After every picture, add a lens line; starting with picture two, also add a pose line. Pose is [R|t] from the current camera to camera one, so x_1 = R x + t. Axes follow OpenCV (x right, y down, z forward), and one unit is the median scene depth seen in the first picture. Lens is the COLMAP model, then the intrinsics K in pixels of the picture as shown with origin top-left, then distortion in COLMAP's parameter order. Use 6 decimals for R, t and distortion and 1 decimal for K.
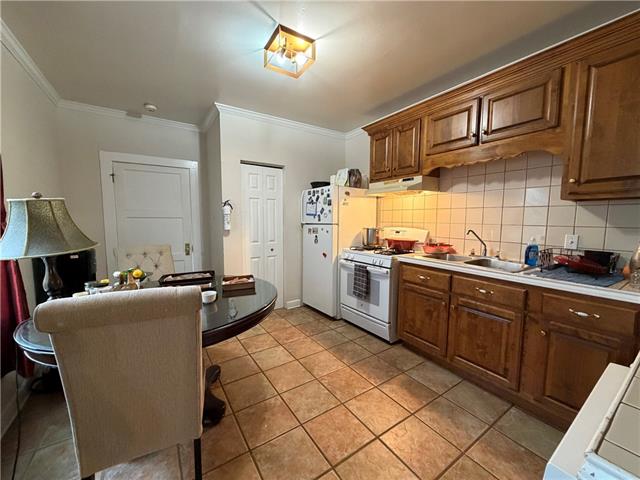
lens RADIAL K [[254.5, 0, 315.4], [0, 254.5, 241.2], [0, 0, 1]] dist [0.001180, -0.000728]
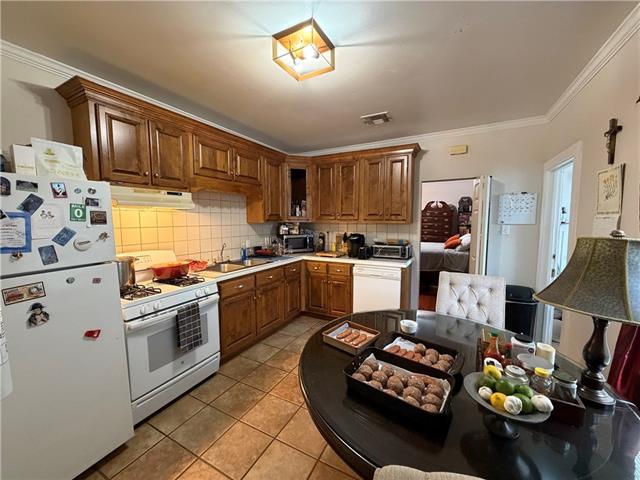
lens RADIAL K [[254.5, 0, 318.9], [0, 254.5, 241.2], [0, 0, 1]] dist [0.001180, -0.000728]
pose [[-0.484807, -0.079153, 0.871032, -0.610952], [0.079197, 0.987832, 0.133847, -0.155251], [-0.871028, 0.133874, -0.472639, 0.970841]]
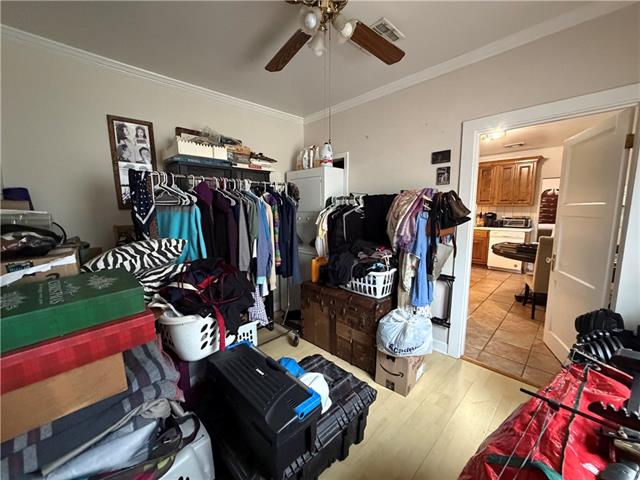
lens RADIAL K [[254.5, 0, 315.0], [0, 254.5, 241.6], [0, 0, 1]] dist [0.001180, -0.000728]
pose [[-0.191753, -0.124830, 0.973472, -1.571698], [0.095856, 0.984754, 0.145158, -0.226974], [-0.976751, 0.121148, -0.176863, 2.288513]]
